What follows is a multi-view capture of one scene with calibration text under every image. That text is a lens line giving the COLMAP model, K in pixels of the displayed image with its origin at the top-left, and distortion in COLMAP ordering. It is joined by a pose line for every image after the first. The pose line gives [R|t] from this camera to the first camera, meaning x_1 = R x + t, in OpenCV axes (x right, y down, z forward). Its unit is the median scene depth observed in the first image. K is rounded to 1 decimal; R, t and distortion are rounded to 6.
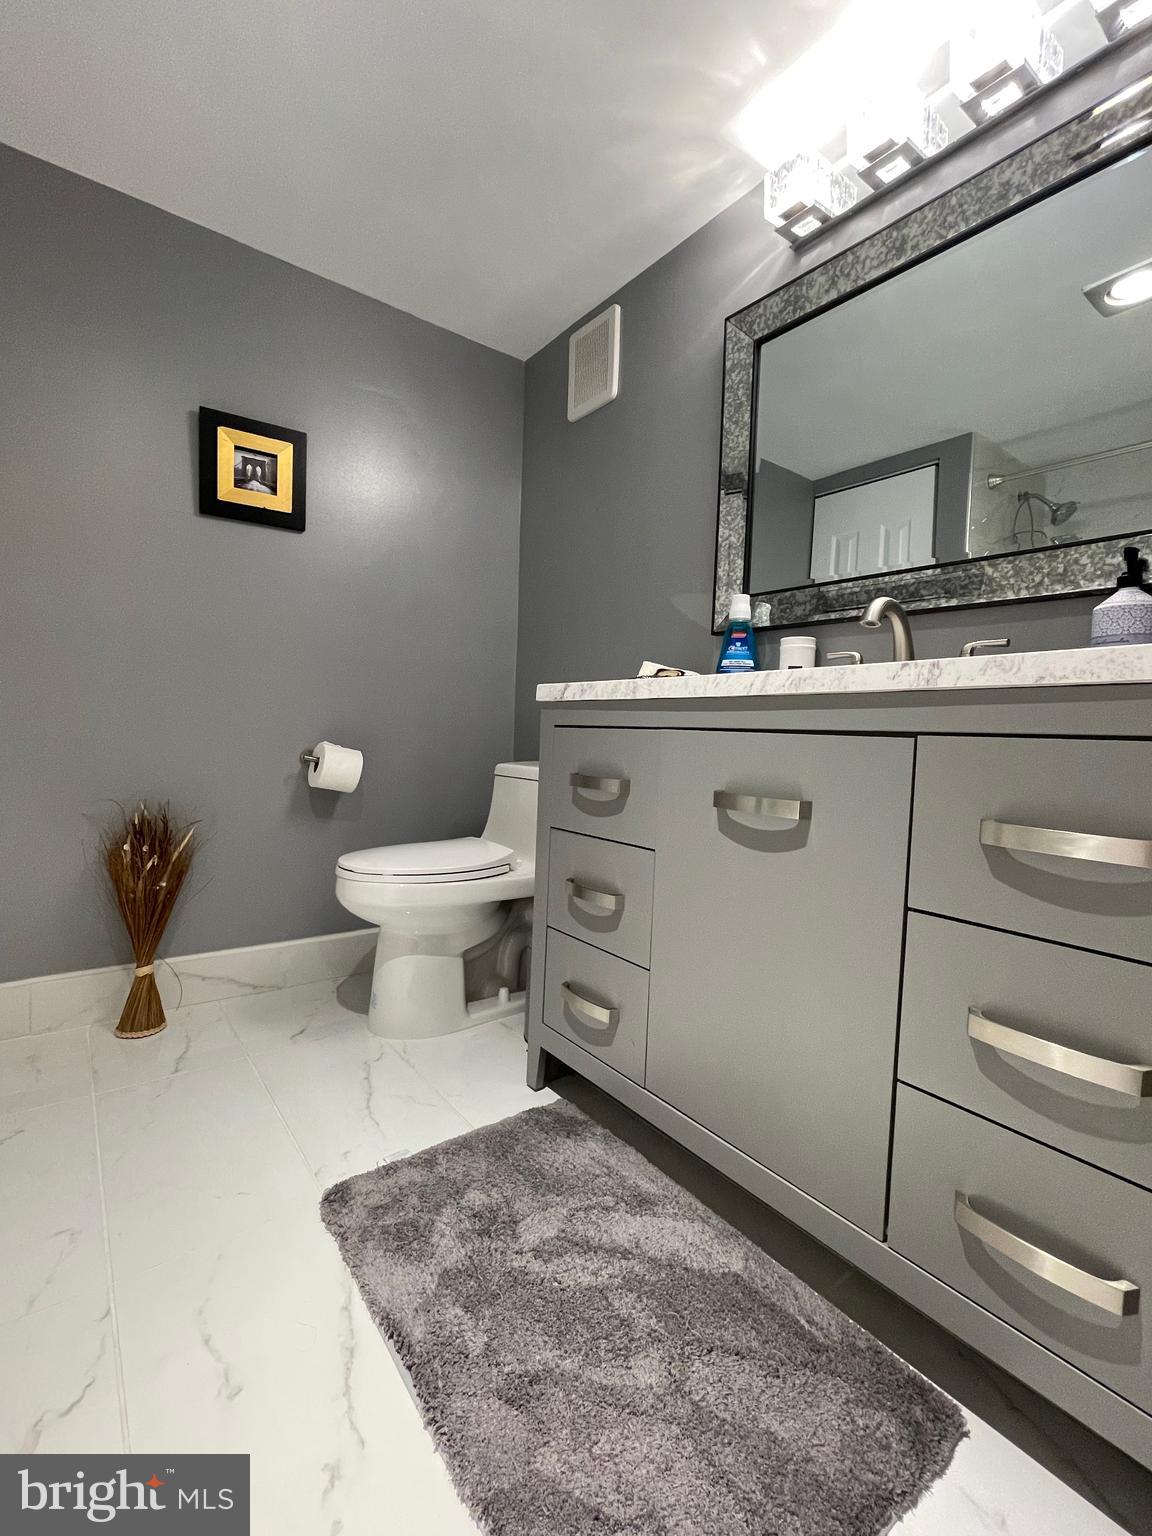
lens RADIAL K [[681.4, 0, 577.6], [0, 681.4, 765.9], [0, 0, 1]] dist [-0.007110, 0.002027]
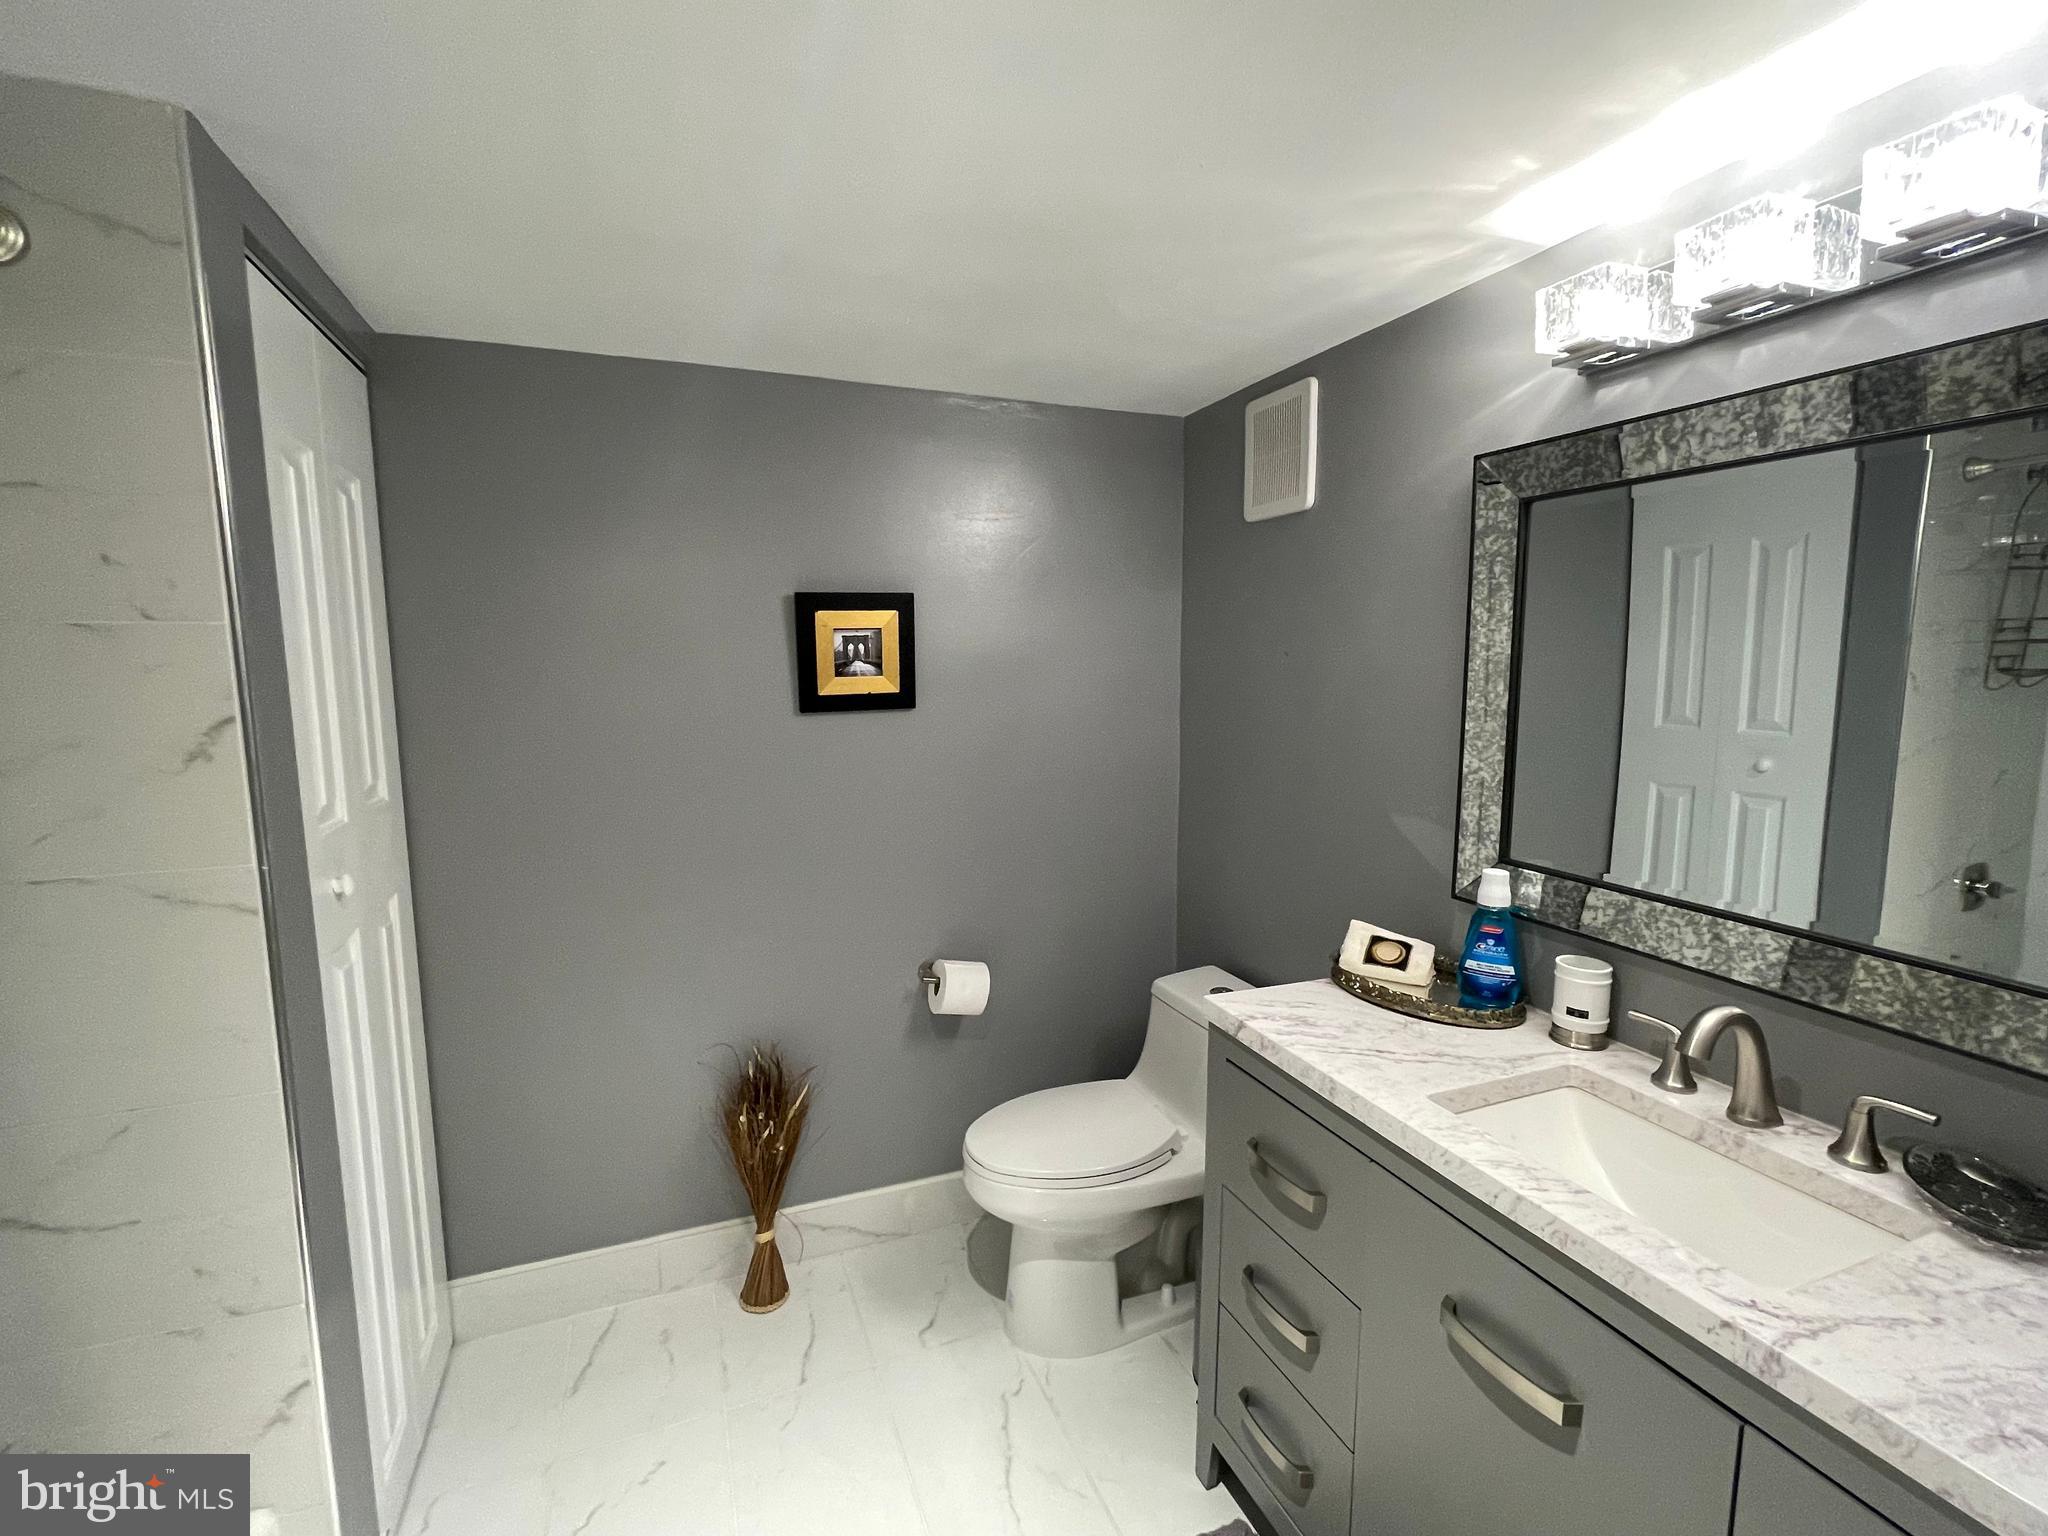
lens RADIAL K [[908.5, 0, 1015.6], [0, 908.5, 770.3], [0, 0, 1]] dist [-0.007110, 0.002027]
pose [[0.962455, -0.007559, -0.271335, 0.014811], [0.024261, 0.998007, 0.058255, -0.382744], [0.270354, -0.062651, 0.960720, -0.030010]]
